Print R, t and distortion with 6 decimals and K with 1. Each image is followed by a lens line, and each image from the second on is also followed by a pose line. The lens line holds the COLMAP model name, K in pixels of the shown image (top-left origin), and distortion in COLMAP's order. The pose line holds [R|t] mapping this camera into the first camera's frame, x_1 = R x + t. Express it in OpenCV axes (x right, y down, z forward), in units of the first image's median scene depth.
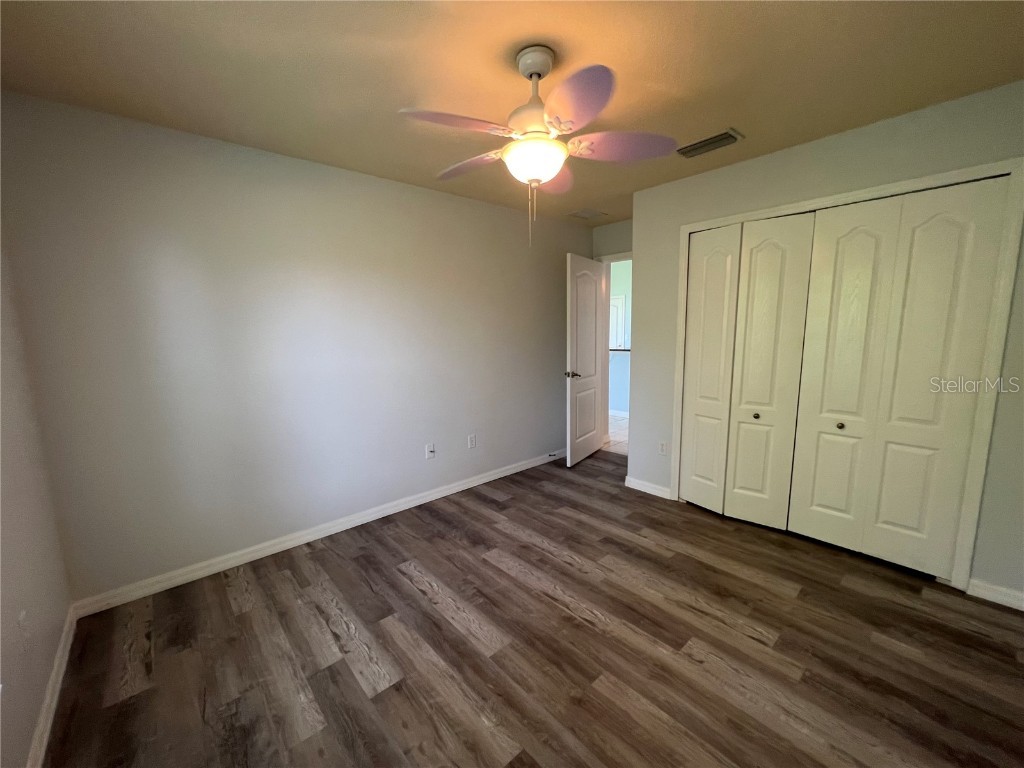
lens RADIAL K [[410.9, 0, 512.3], [0, 410.9, 387.9], [0, 0, 1]] dist [-0.001885, 0.000738]
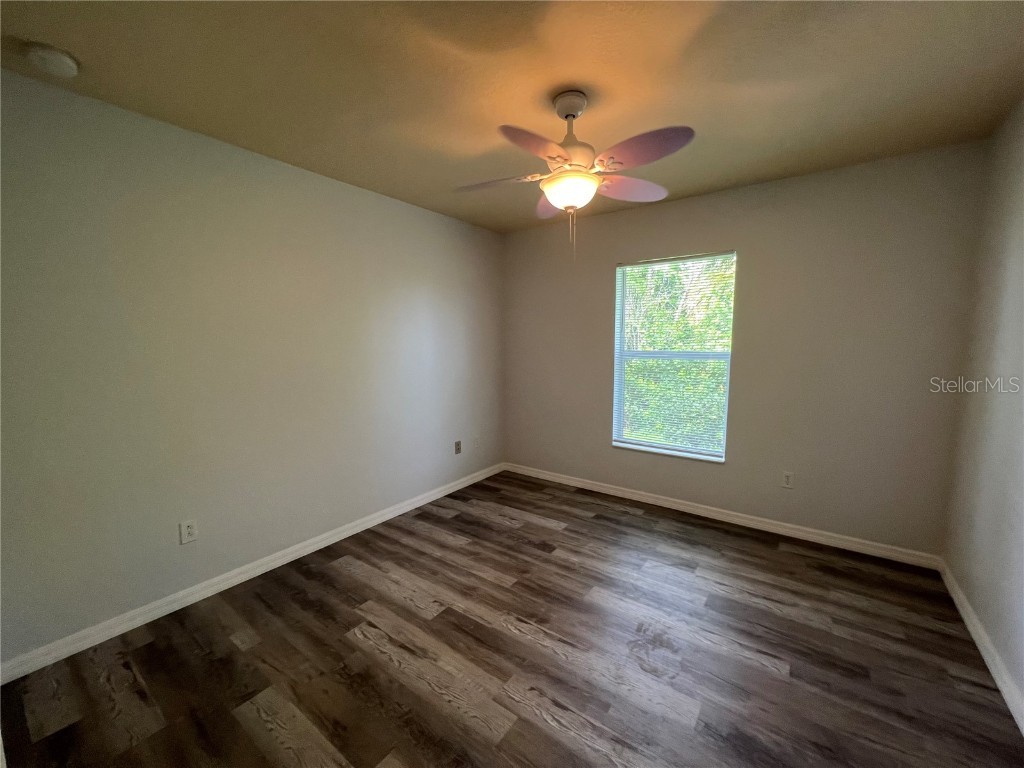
lens RADIAL K [[410.9, 0, 512.3], [0, 410.9, 387.9], [0, 0, 1]] dist [-0.001885, 0.000738]
pose [[-0.977329, 0.049455, -0.205869, 0.416300], [-0.005752, 0.965777, 0.259311, -0.283573], [0.211648, 0.254616, -0.943597, 1.915649]]
